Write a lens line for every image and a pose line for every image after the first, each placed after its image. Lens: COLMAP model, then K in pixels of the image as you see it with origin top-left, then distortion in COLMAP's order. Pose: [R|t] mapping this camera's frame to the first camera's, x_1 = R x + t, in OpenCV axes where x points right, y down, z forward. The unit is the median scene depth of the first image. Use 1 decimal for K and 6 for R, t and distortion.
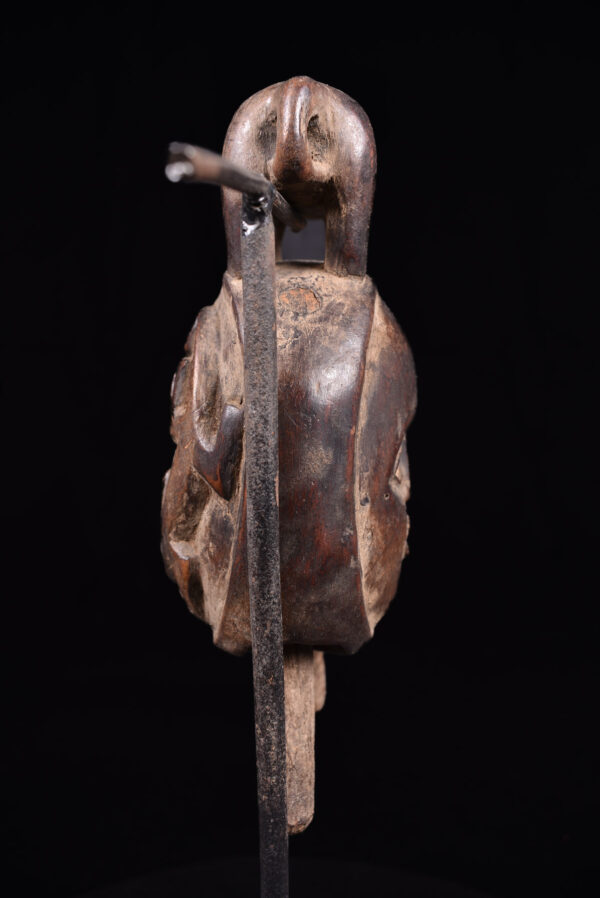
lens RADIAL K [[771.0, 0, 302.1], [0, 771.0, 447.3], [0, 0, 1]] dist [-0.083028, -0.003766]
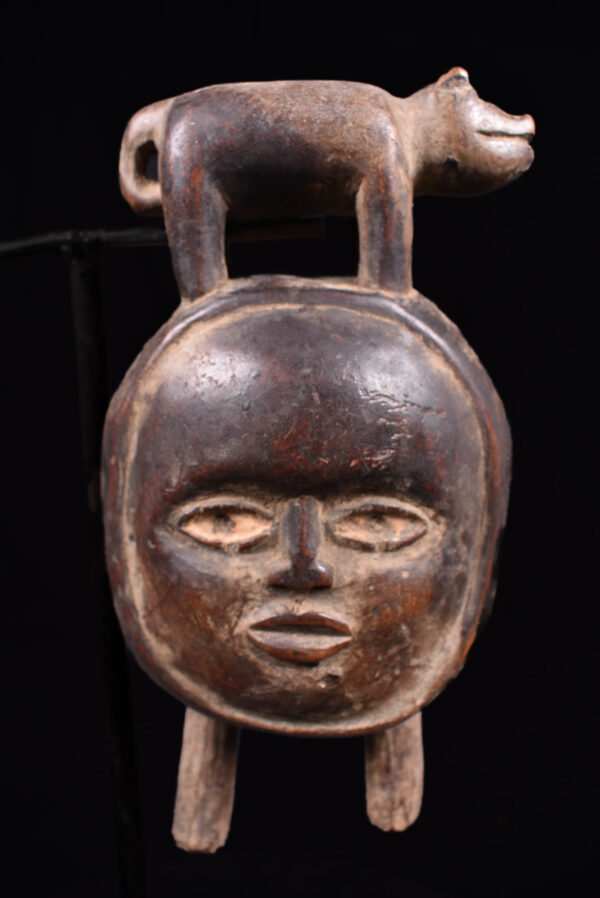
lens RADIAL K [[771.0, 0, 309.2], [0, 771.0, 453.2], [0, 0, 1]] dist [-0.083028, -0.003766]
pose [[0.031344, 0.146543, -0.988708, 1.019182], [-0.127618, 0.981684, 0.141456, -0.197035], [0.991328, 0.121743, 0.049472, 1.161092]]
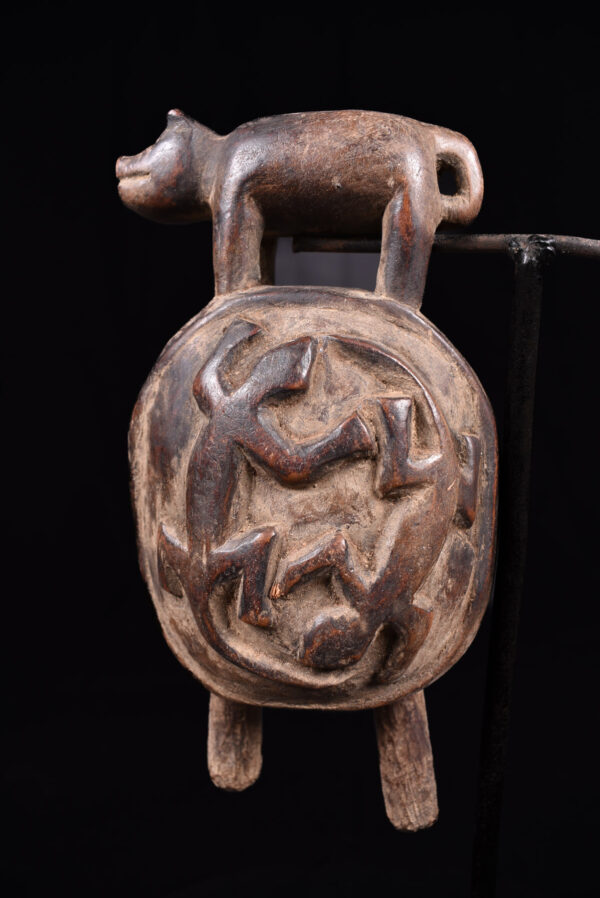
lens RADIAL K [[771.0, 0, 295.2], [0, 771.0, 449.2], [0, 0, 1]] dist [-0.083028, -0.003766]
pose [[0.115328, -0.144780, 0.982720, -1.121471], [0.135519, 0.982364, 0.128824, -0.199985], [-0.984040, 0.118320, 0.132915, 1.081122]]
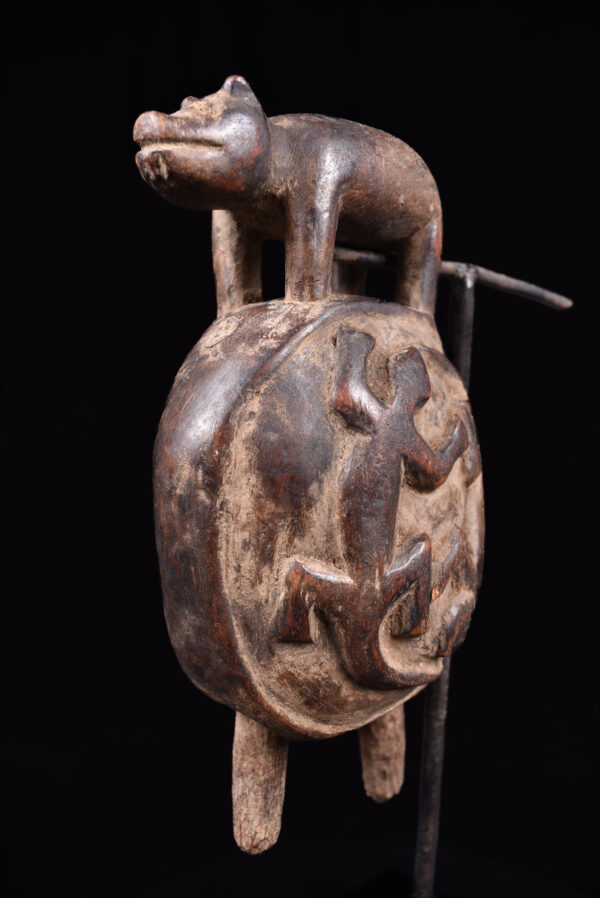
lens RADIAL K [[771.0, 0, 298.3], [0, 771.0, 449.1], [0, 0, 1]] dist [-0.083028, -0.003766]
pose [[-0.744994, -0.093857, 0.660436, -0.710969], [0.086688, 0.968035, 0.235359, -0.332194], [-0.661415, 0.232592, -0.713044, 2.023944]]
